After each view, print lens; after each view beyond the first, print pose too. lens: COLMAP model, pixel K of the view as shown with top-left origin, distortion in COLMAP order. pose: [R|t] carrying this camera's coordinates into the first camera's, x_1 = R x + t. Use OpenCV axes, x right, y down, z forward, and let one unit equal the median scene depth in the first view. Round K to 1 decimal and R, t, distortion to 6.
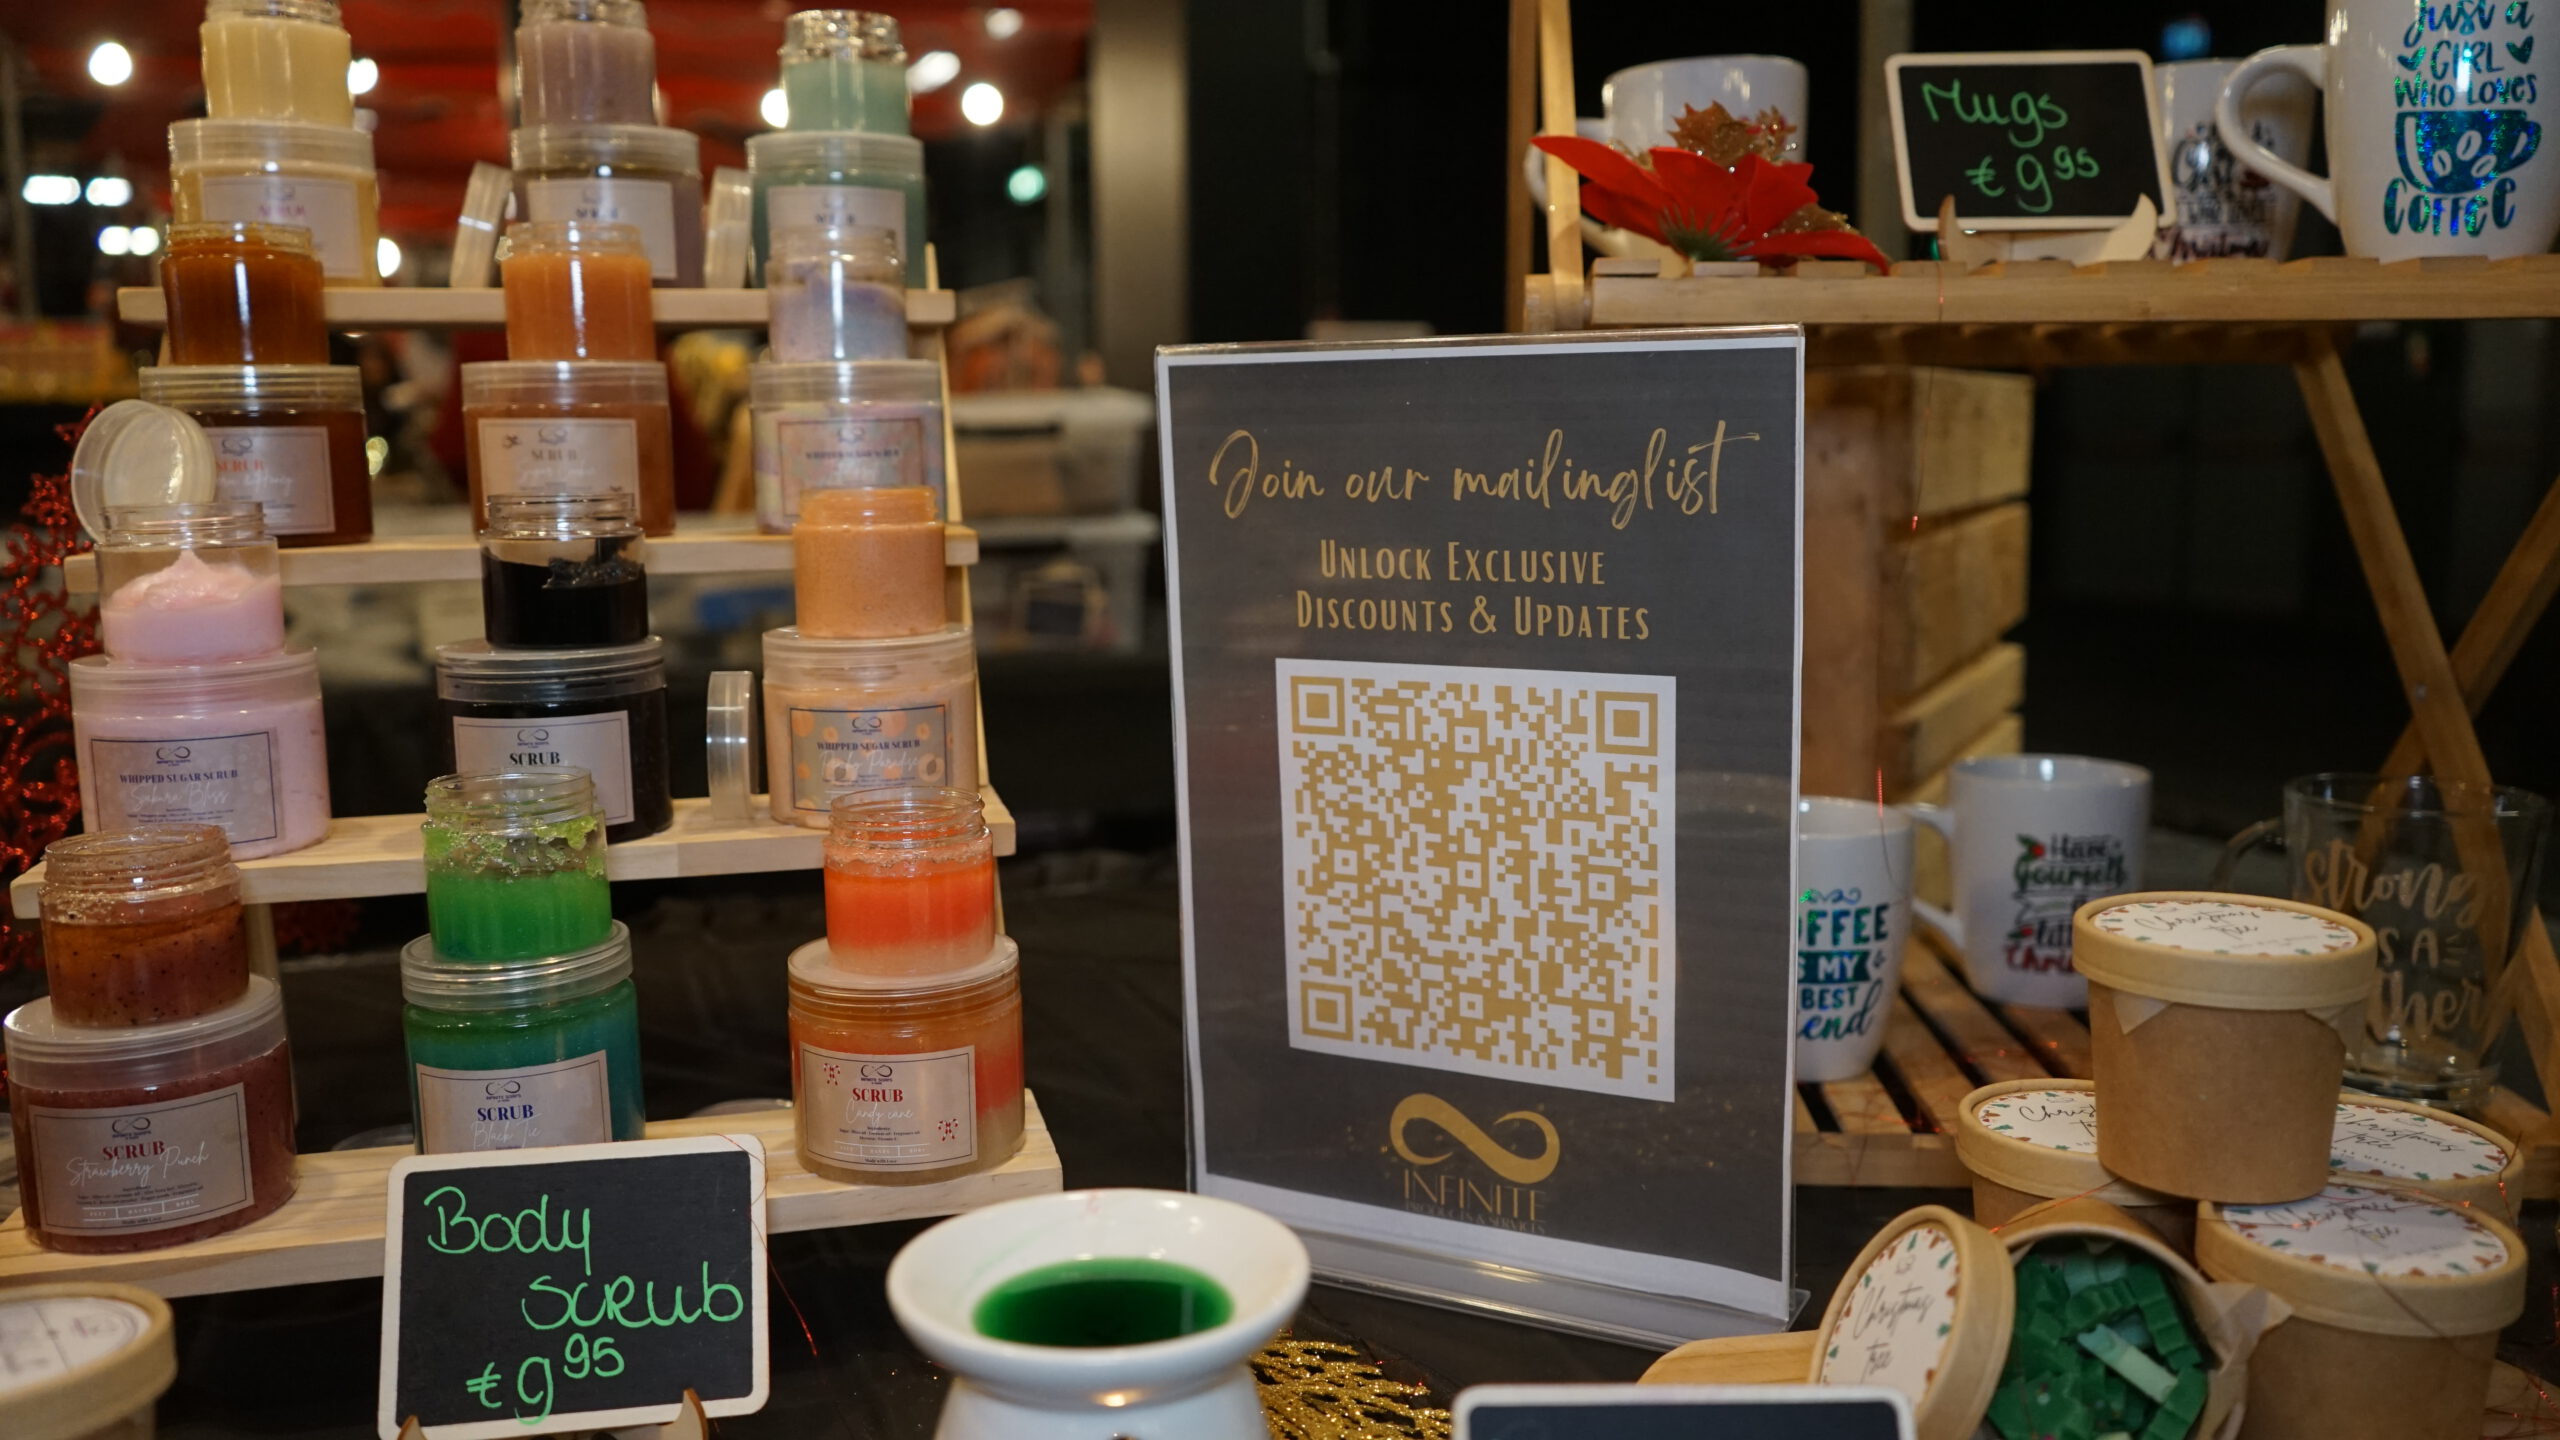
lens RADIAL K [[2039.9, 0, 1280.0], [0, 2039.9, 720.0], [0, 0, 1]] dist [-0.008586, 0.016020]
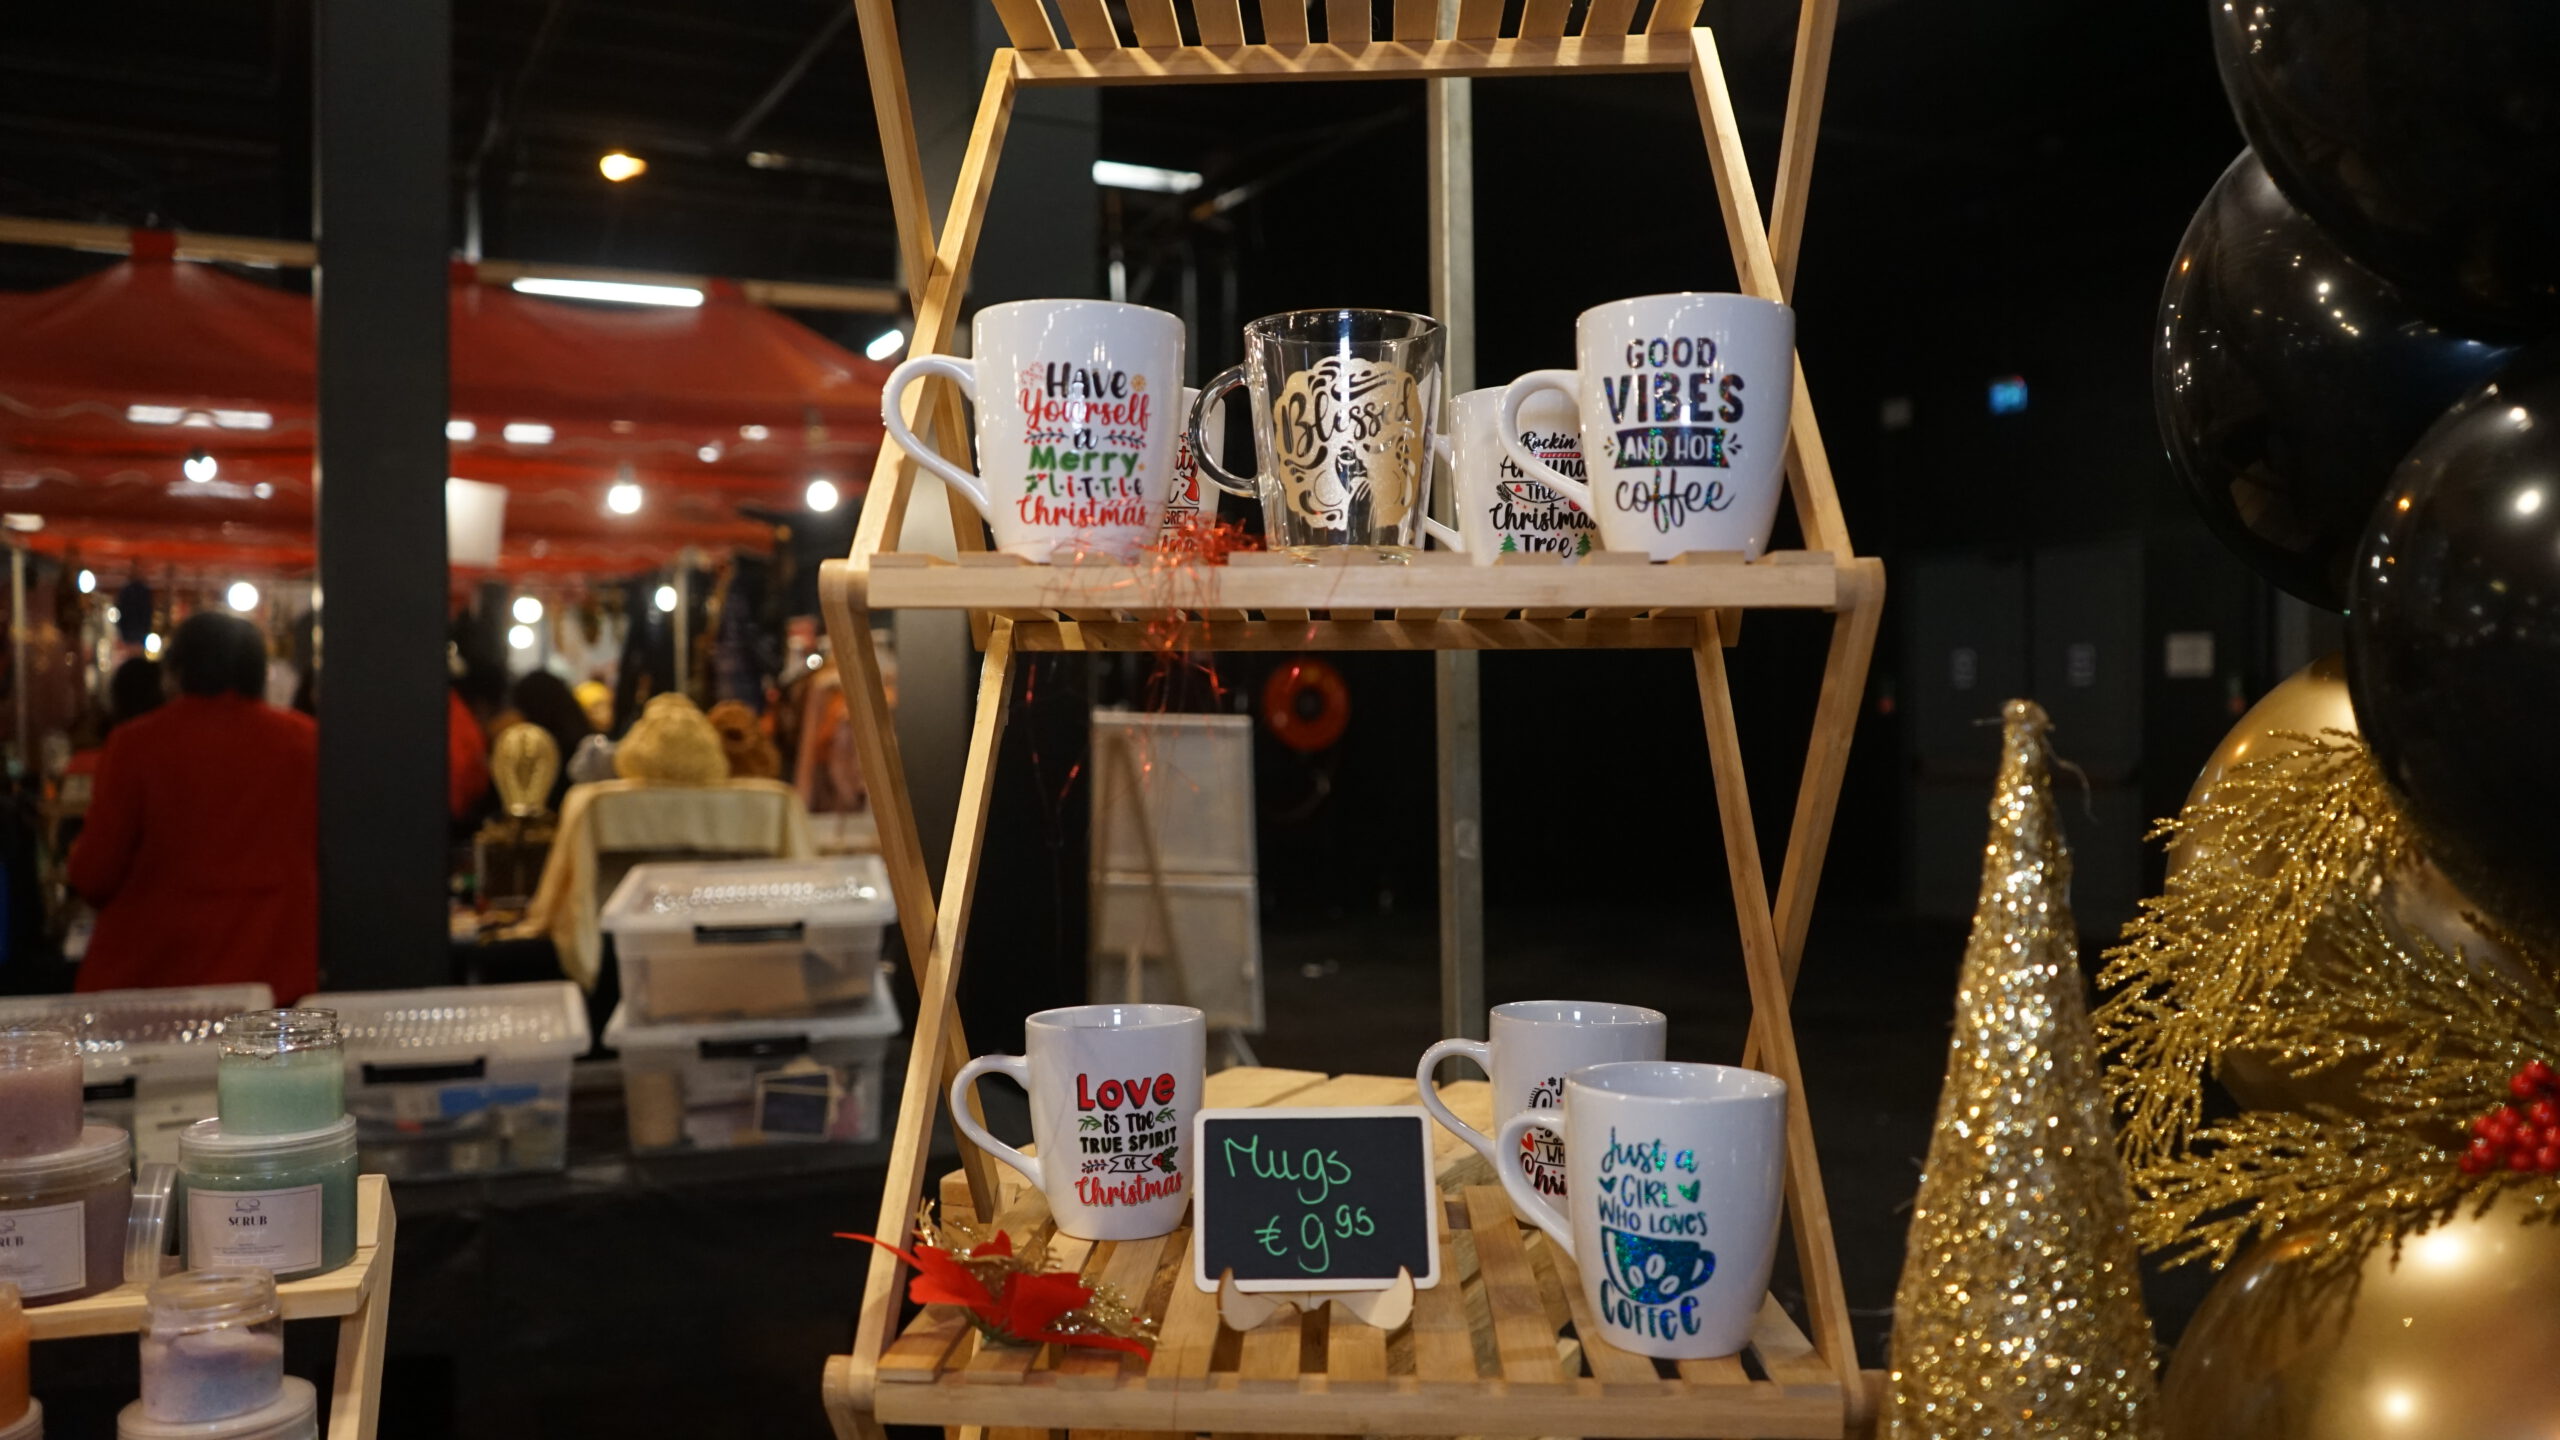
lens RADIAL K [[2039.9, 0, 1280.0], [0, 2039.9, 720.0], [0, 0, 1]] dist [-0.008586, 0.016020]
pose [[0.999024, 0.010891, 0.042805, 0.319739], [-0.005262, 0.991569, -0.129476, -0.426984], [-0.043854, 0.129125, 0.990658, -0.140811]]
